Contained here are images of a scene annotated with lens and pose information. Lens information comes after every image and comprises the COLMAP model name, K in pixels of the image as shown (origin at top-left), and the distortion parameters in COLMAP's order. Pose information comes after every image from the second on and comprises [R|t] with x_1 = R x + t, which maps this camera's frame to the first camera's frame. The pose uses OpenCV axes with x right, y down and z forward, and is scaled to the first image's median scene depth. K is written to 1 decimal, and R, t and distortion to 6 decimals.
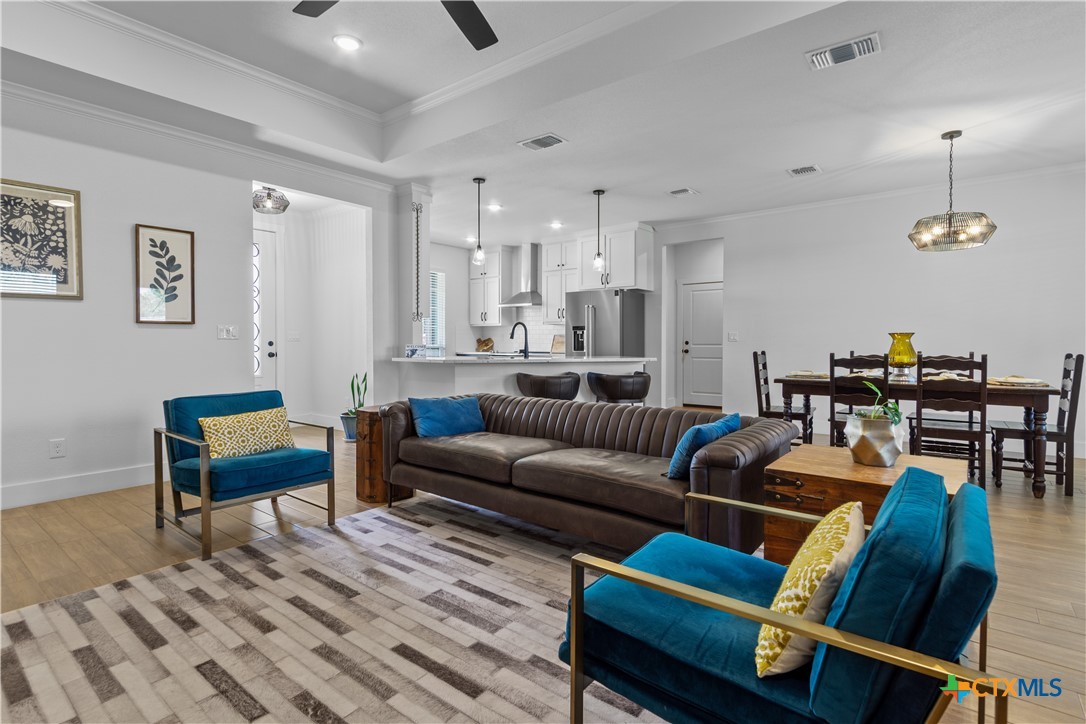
lens RADIAL K [[526.4, 0, 544.5], [0, 526.4, 350.2], [0, 0, 1]] dist [0.001017, 0.002319]
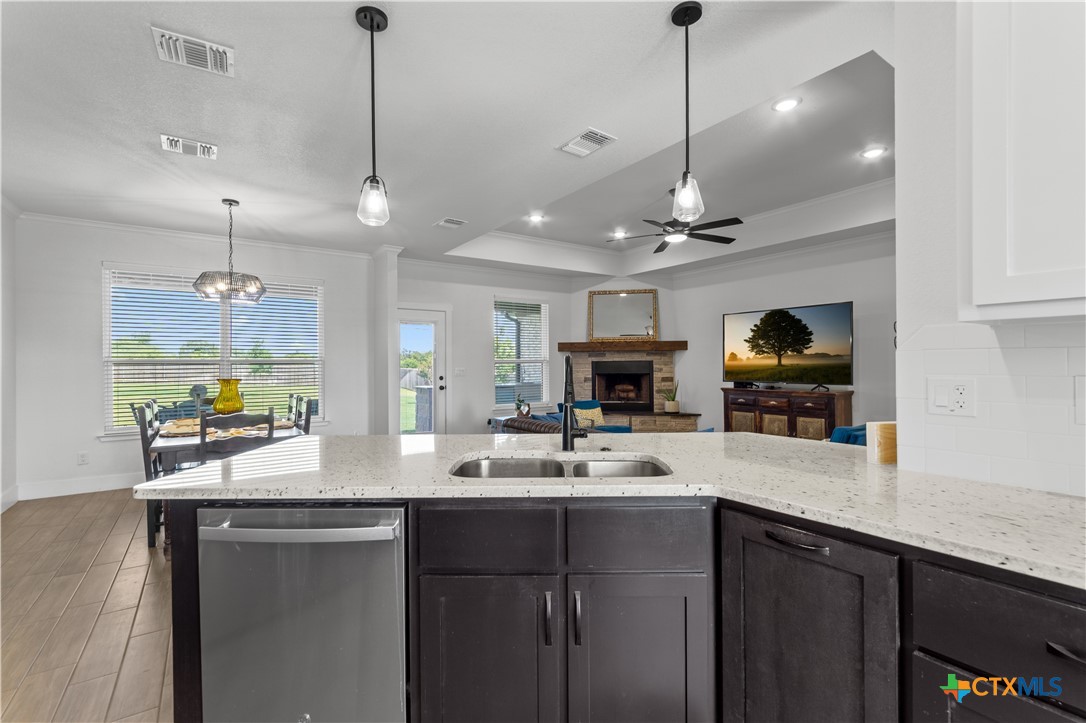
lens RADIAL K [[484.9, 0, 547.8], [0, 484.9, 366.8], [0, 0, 1]] dist [-0.002135, -0.000306]
pose [[-0.951476, 0.008546, 0.307605, -0.235775], [0.014790, 0.999729, 0.017973, -0.078029], [-0.307368, 0.021650, -0.951344, 2.152115]]
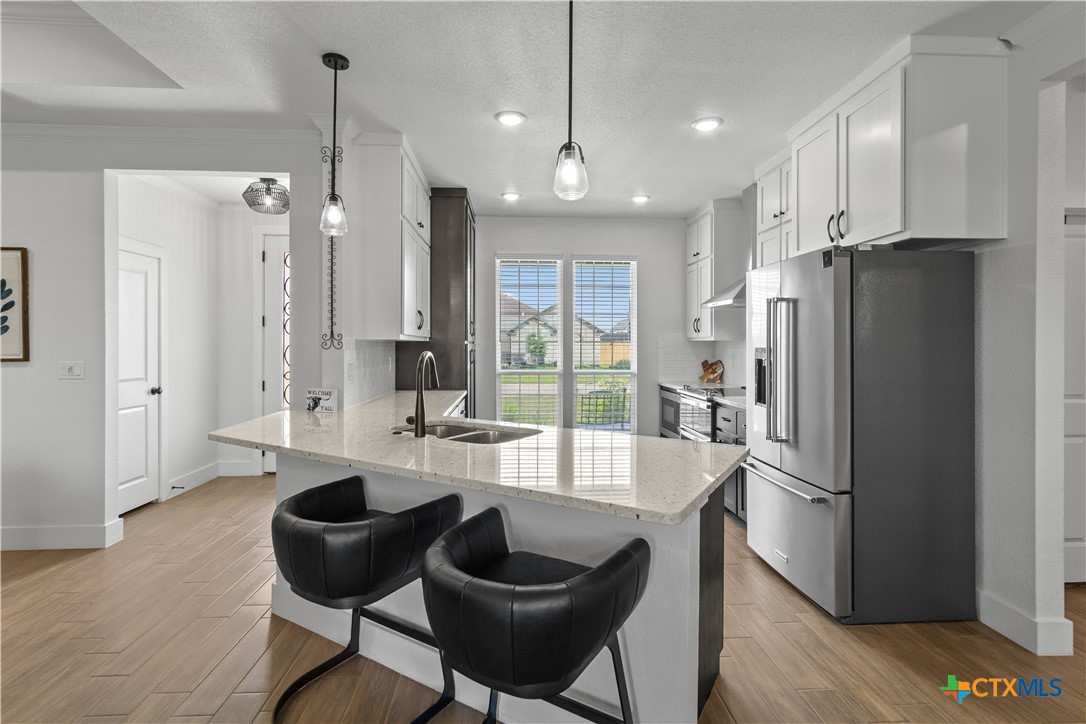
lens RADIAL K [[526.4, 0, 544.5], [0, 526.4, 350.2], [0, 0, 1]] dist [0.001017, 0.002319]
pose [[0.671824, 0.005883, -0.740687, 0.575460], [-0.010178, 0.999947, -0.001289, -0.090682], [0.740641, 0.008404, 0.671849, 1.281563]]
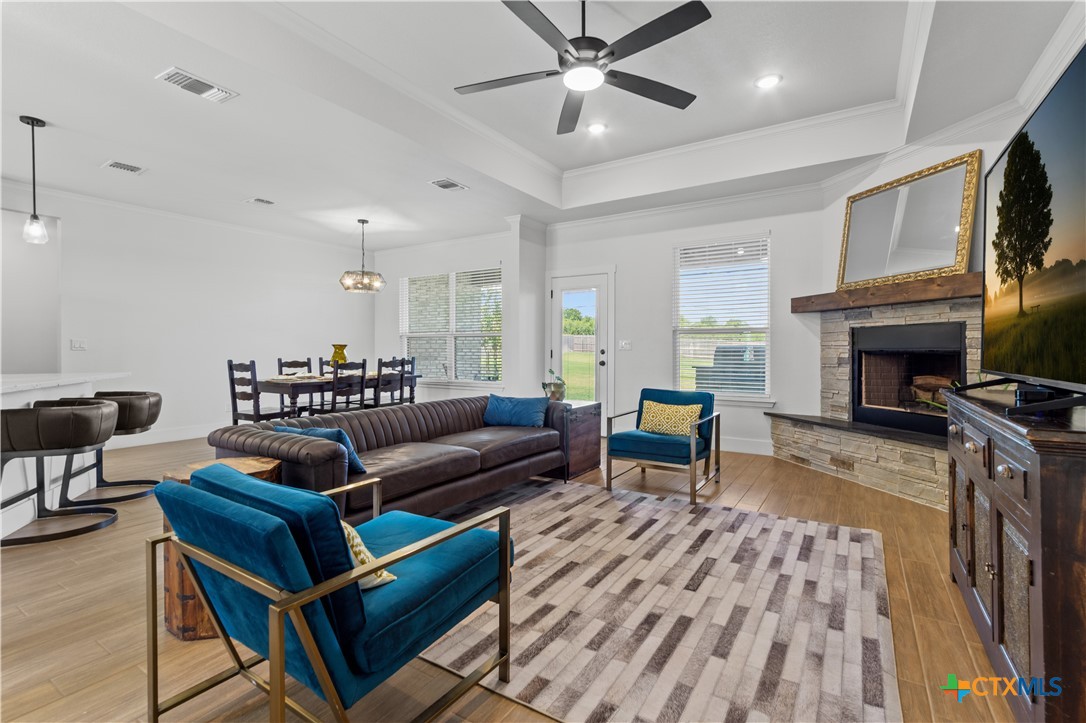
lens RADIAL K [[484.9, 0, 547.8], [0, 484.9, 366.8], [0, 0, 1]] dist [-0.002135, -0.000306]
pose [[-0.092038, -0.035762, 0.995113, -0.914837], [0.015190, 0.999188, 0.037313, -0.015469], [-0.995640, 0.018550, -0.091420, 0.732530]]
